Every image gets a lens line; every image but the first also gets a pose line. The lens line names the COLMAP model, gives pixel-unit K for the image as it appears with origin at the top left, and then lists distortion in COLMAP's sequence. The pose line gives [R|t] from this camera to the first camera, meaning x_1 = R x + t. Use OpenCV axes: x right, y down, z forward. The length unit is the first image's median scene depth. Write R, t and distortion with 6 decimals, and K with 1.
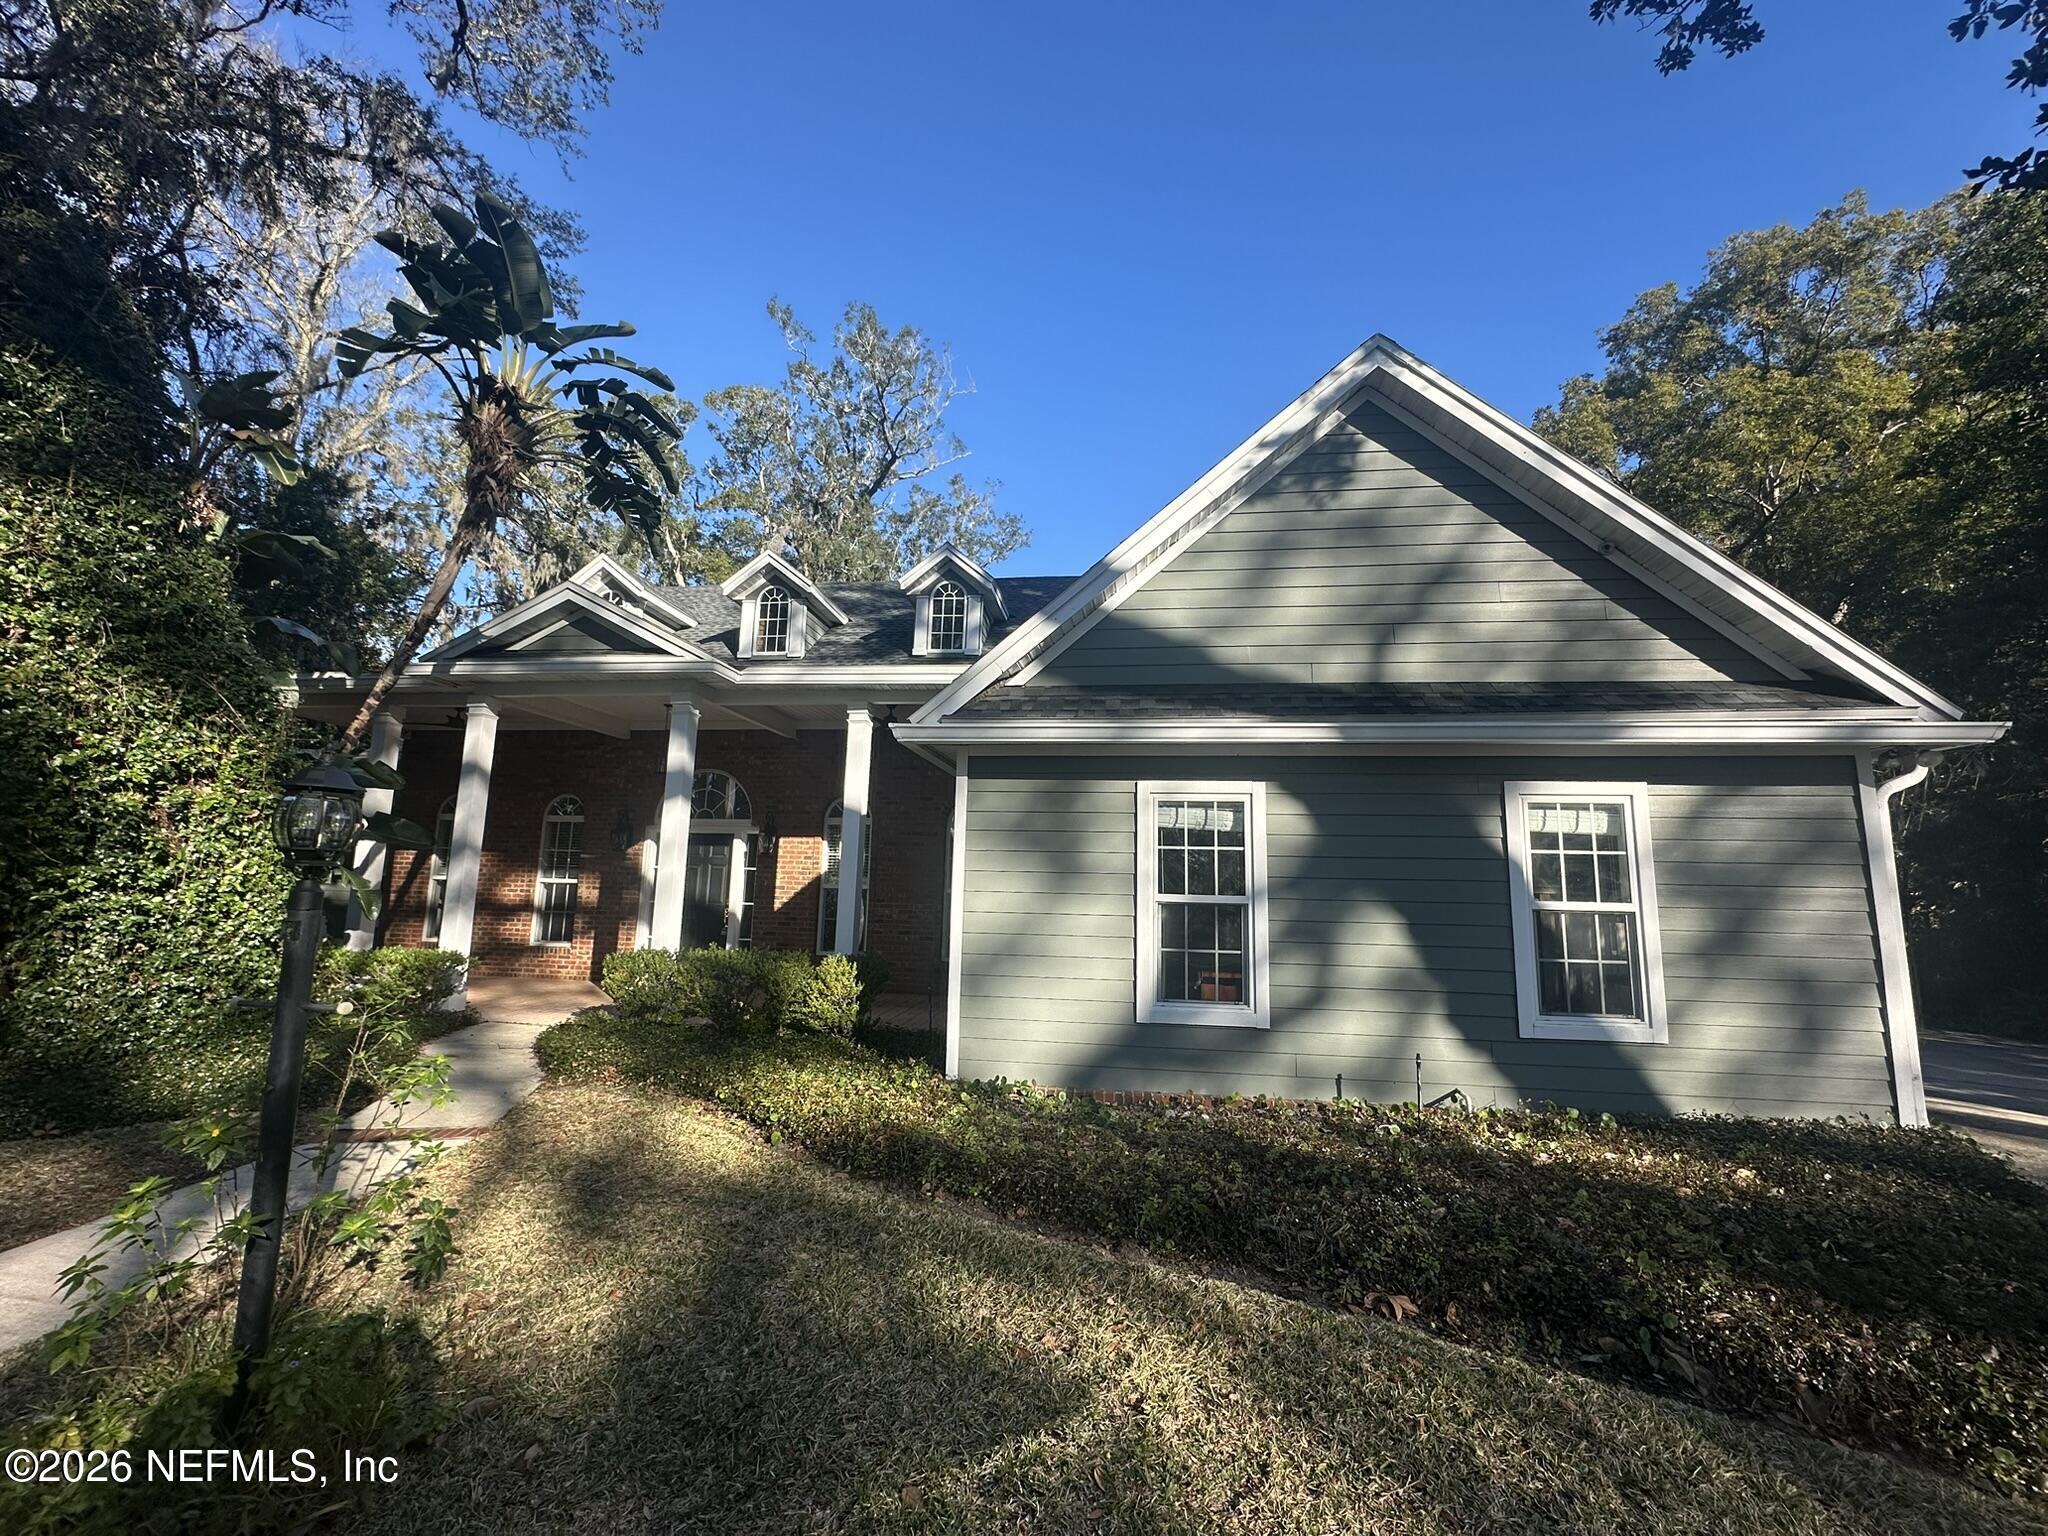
lens RADIAL K [[813.1, 0, 1024.0], [0, 813.1, 768.0], [0, 0, 1]] dist [-0.013374, -0.000112]
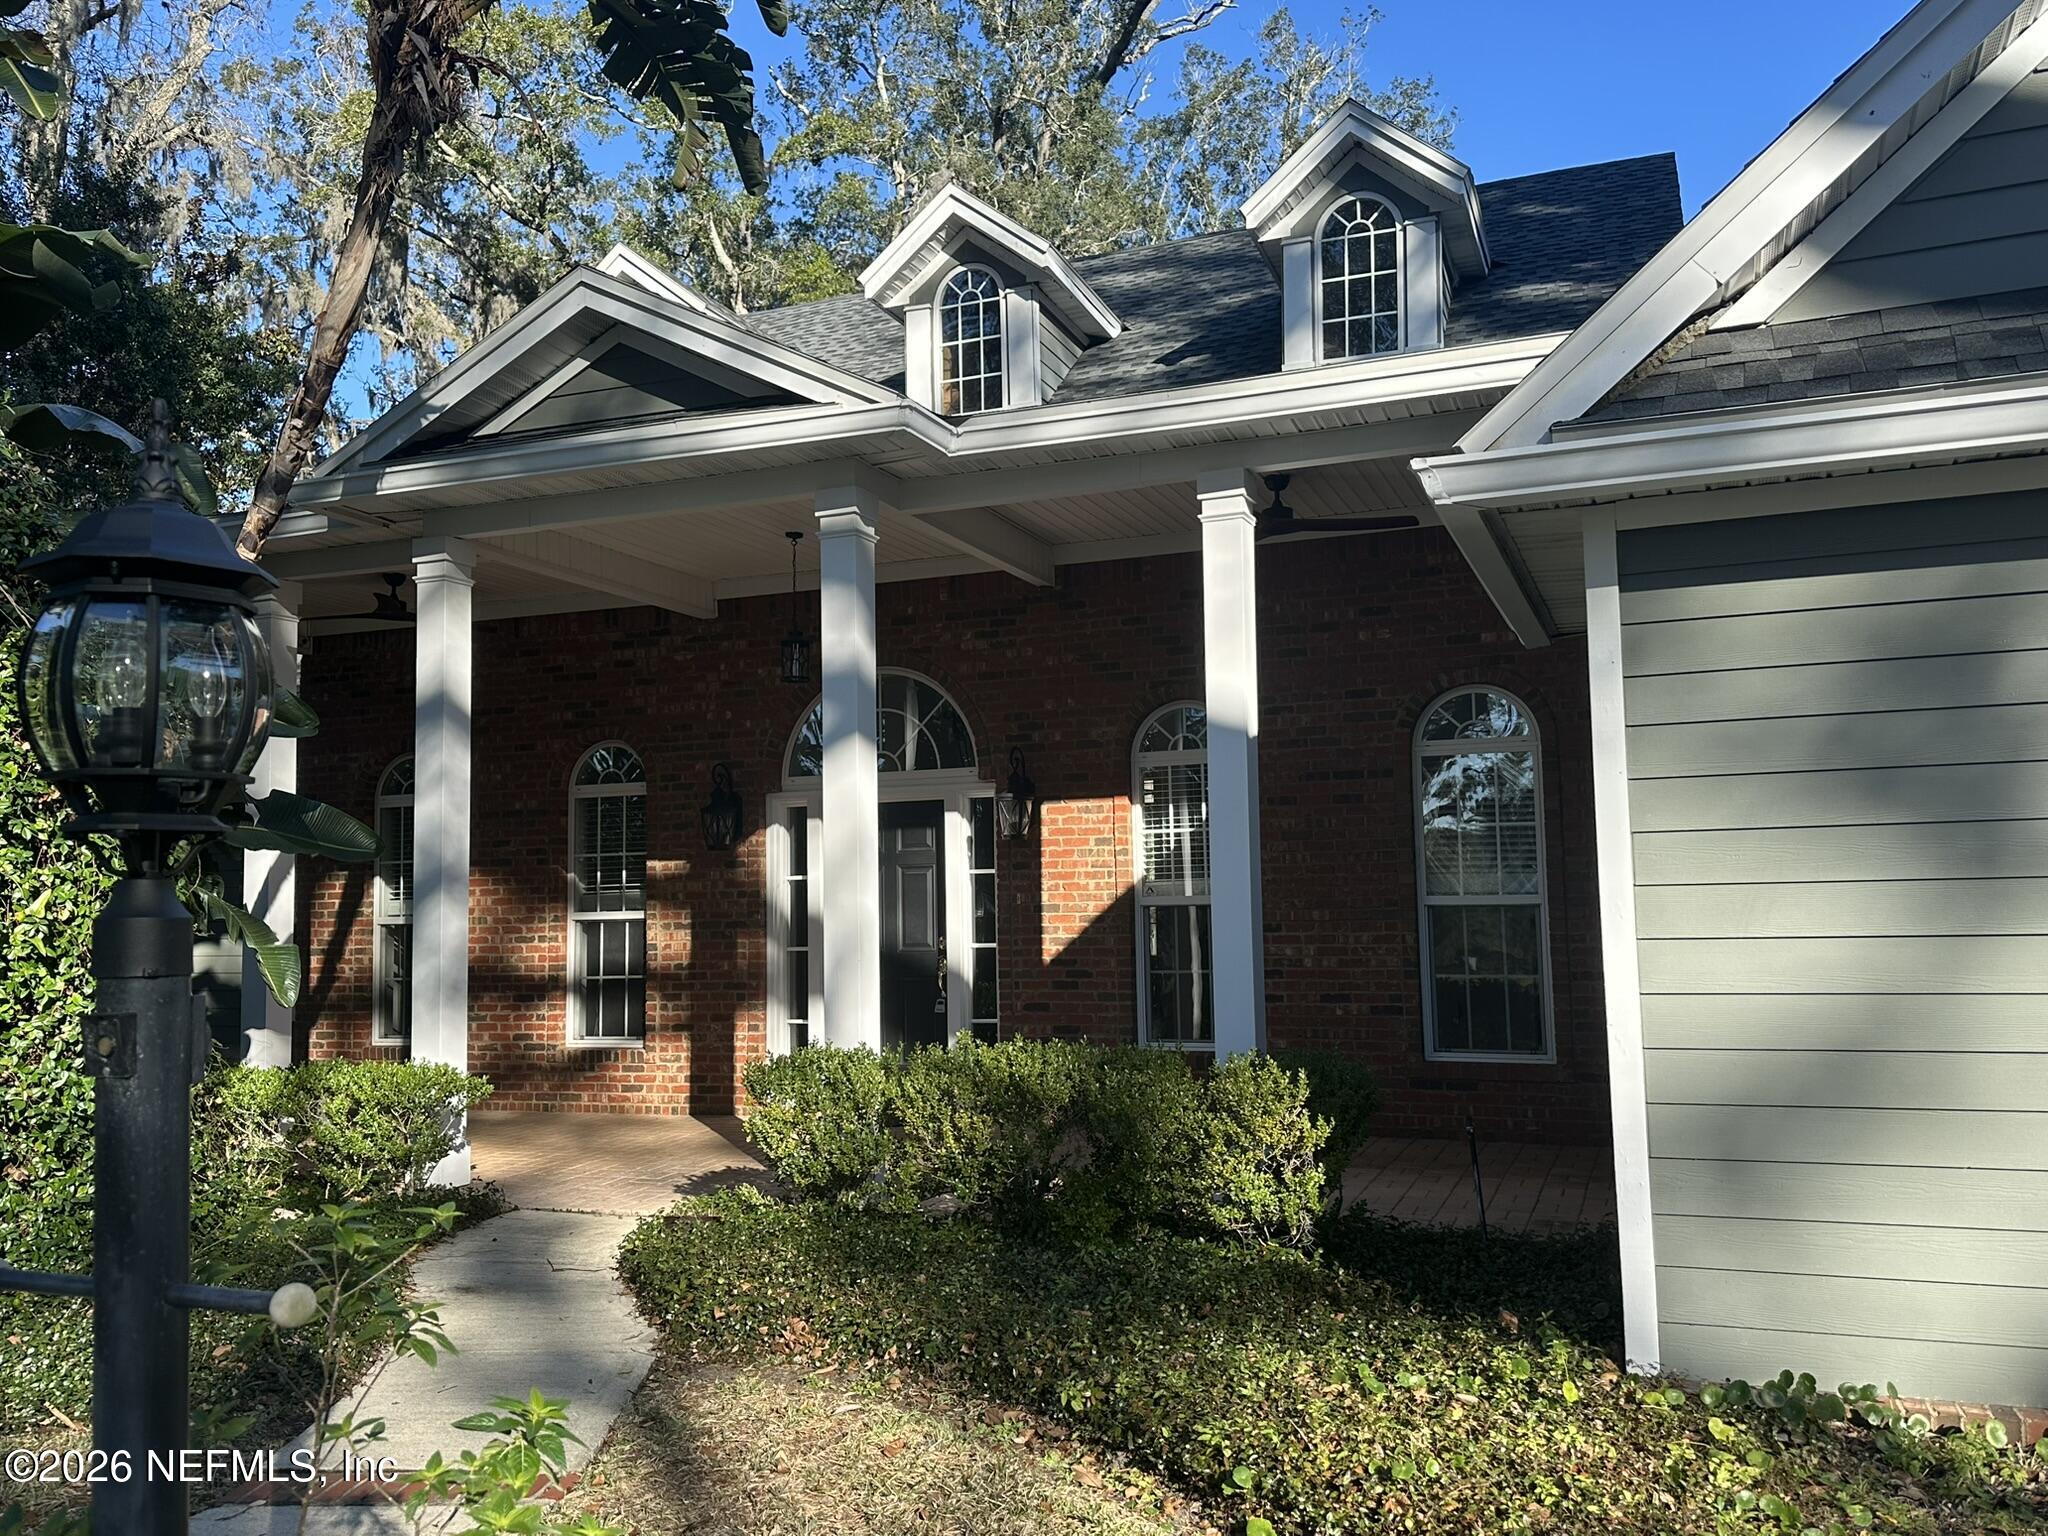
lens RADIAL K [[1684.8, 0, 1026.0], [0, 1684.8, 776.3], [0, 0, 1]] dist [0.032947, -0.059398]
pose [[0.965972, -0.060797, -0.251400, -0.083139], [0.077786, 0.995270, 0.058192, 0.018183], [0.246673, -0.075767, 0.966132, 0.096498]]
